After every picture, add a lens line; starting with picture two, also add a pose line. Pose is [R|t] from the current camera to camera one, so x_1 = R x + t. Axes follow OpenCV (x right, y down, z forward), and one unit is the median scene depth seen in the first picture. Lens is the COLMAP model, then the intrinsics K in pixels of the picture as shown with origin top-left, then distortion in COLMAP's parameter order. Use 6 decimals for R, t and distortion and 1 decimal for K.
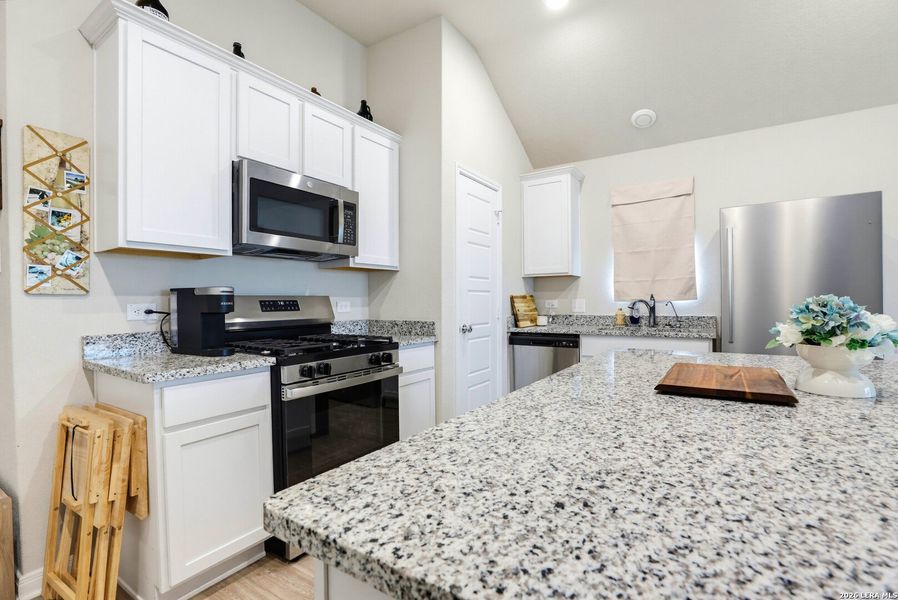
lens RADIAL K [[418.6, 0, 445.9], [0, 418.6, 307.2], [0, 0, 1]] dist [-0.039285, 0.009486]
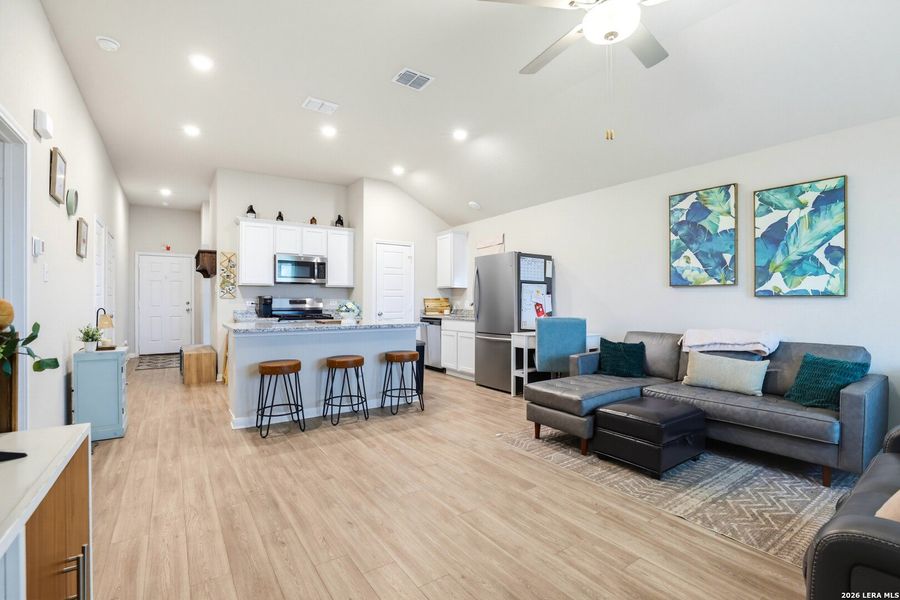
lens RADIAL K [[416.1, 0, 459.3], [0, 416.1, 302.0], [0, 0, 1]] dist [-0.038710, 0.005390]
pose [[0.929381, 0.009719, -0.368993, 1.348711], [-0.014316, 0.999850, -0.009721, 0.005712], [0.368843, 0.014317, 0.929381, -0.953799]]
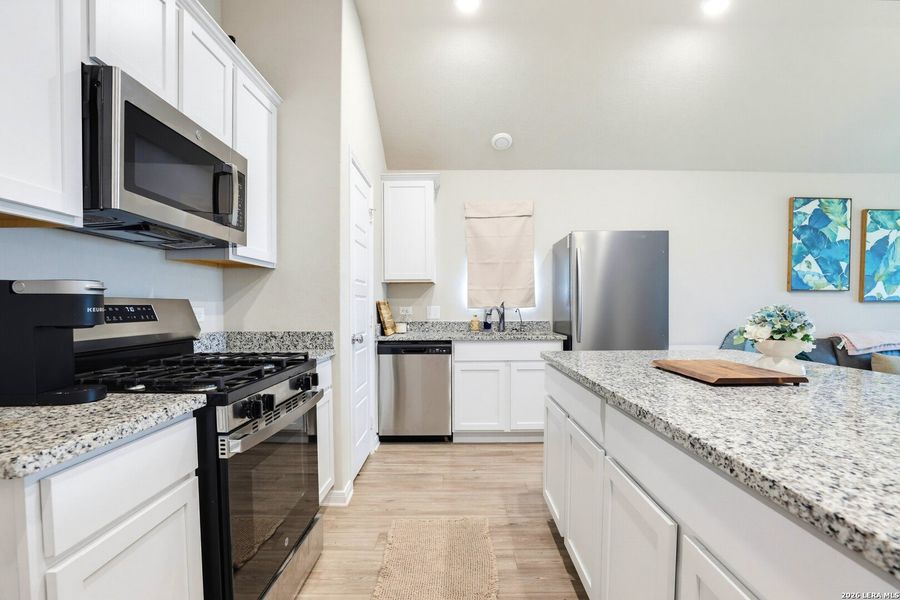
lens RADIAL K [[419.6, 0, 455.5], [0, 419.6, 320.3], [0, 0, 1]] dist [-0.039285, 0.009486]
pose [[0.831506, -0.013070, 0.555362, -0.288916], [0.005223, 0.999863, 0.015710, -0.000512], [-0.555492, -0.010162, 0.831460, 0.168448]]
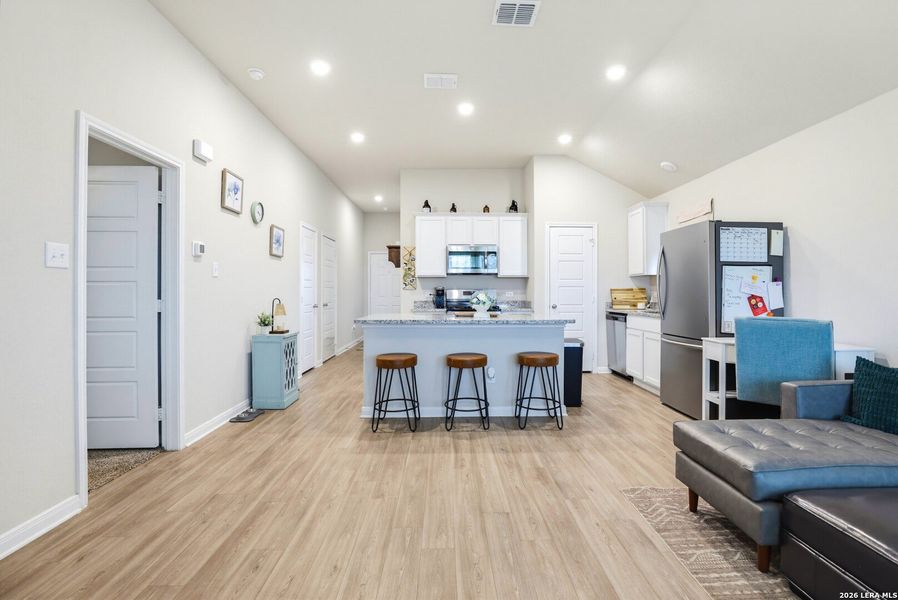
lens RADIAL K [[415.2, 0, 453.3], [0, 415.2, 290.9], [0, 0, 1]] dist [-0.038710, 0.005390]
pose [[0.565274, 0.005375, -0.824886, 1.484662], [-0.017250, 0.999837, -0.005306, -0.002288], [0.824723, 0.017229, 0.565275, -0.510478]]
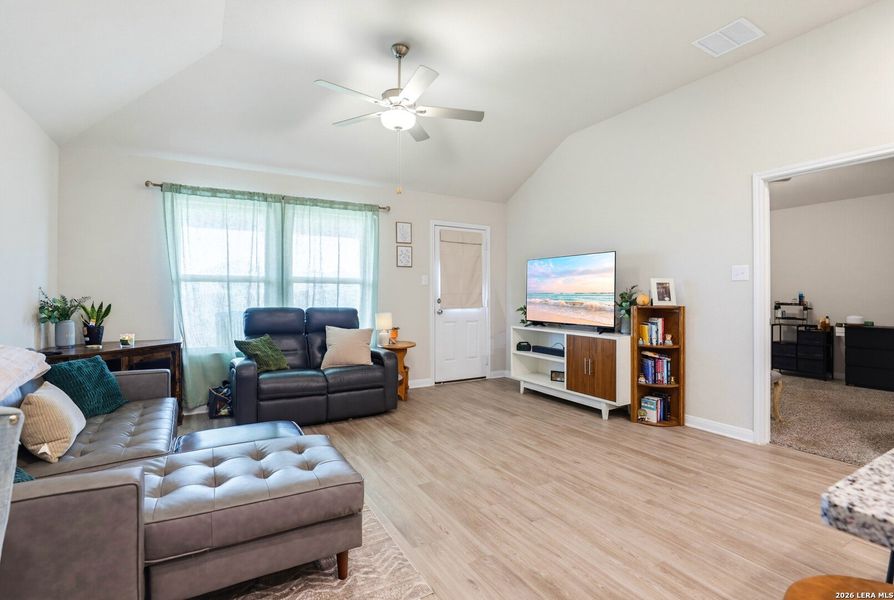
lens RADIAL K [[420.5, 0, 451.2], [0, 420.5, 292.7], [0, 0, 1]] dist [-0.034579, 0.005281]
pose [[-0.897011, 0.011176, 0.441866, 0.688896], [0.015098, 0.999872, 0.005360, -0.020071], [-0.441750, 0.011480, -0.897065, 0.782938]]
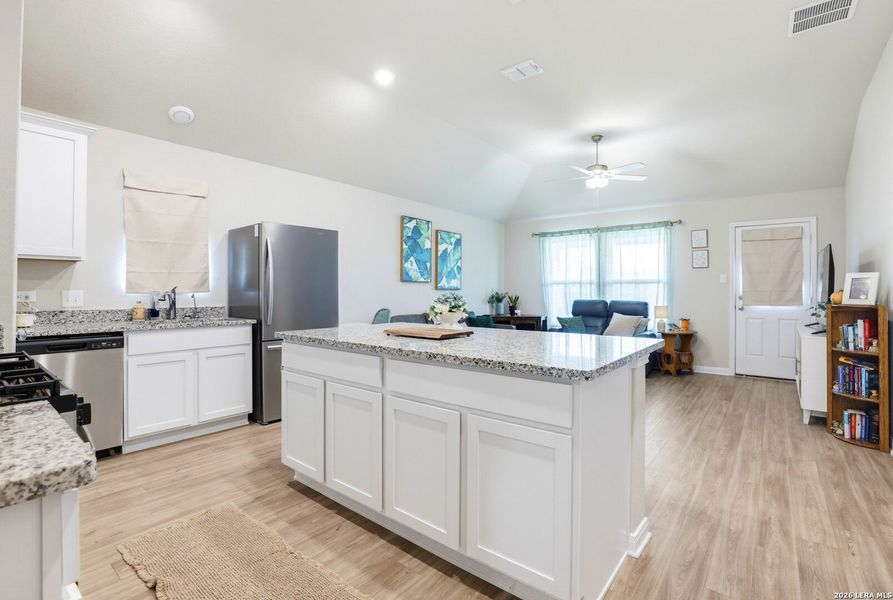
lens RADIAL K [[420.1, 0, 454.1], [0, 420.1, 288.1], [0, 0, 1]] dist [-0.034579, 0.005281]
pose [[0.077490, 0.016445, 0.996857, -0.568619], [0.012488, 0.999769, -0.017464, -0.001475], [-0.996915, 0.013802, 0.077267, 0.298392]]
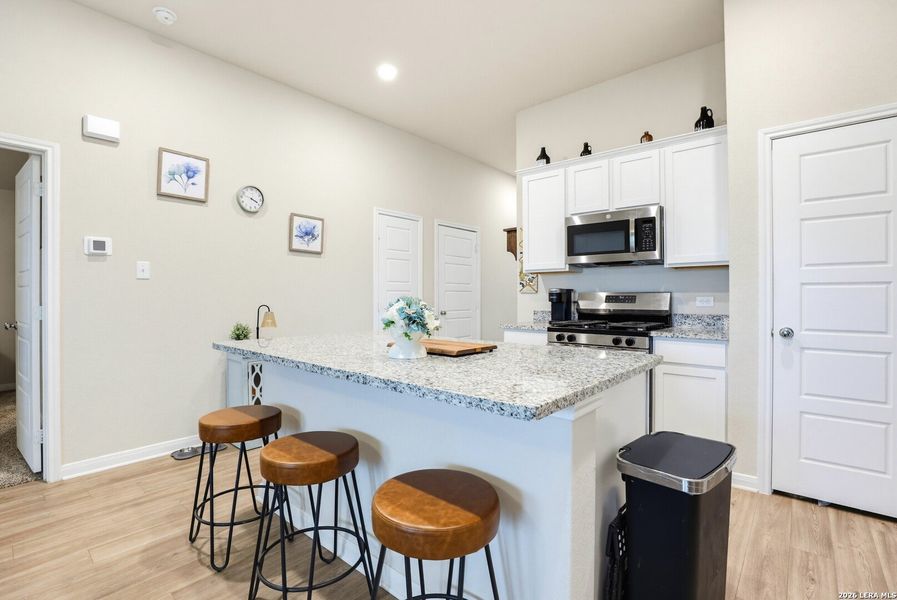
lens RADIAL K [[418.2, 0, 449.8], [0, 418.2, 294.2], [0, 0, 1]] dist [-0.039285, 0.009486]
pose [[-0.138086, 0.003953, -0.990412, 0.965095], [-0.014422, 0.999878, 0.006001, -0.017781], [0.990315, 0.015112, -0.138012, 0.528563]]
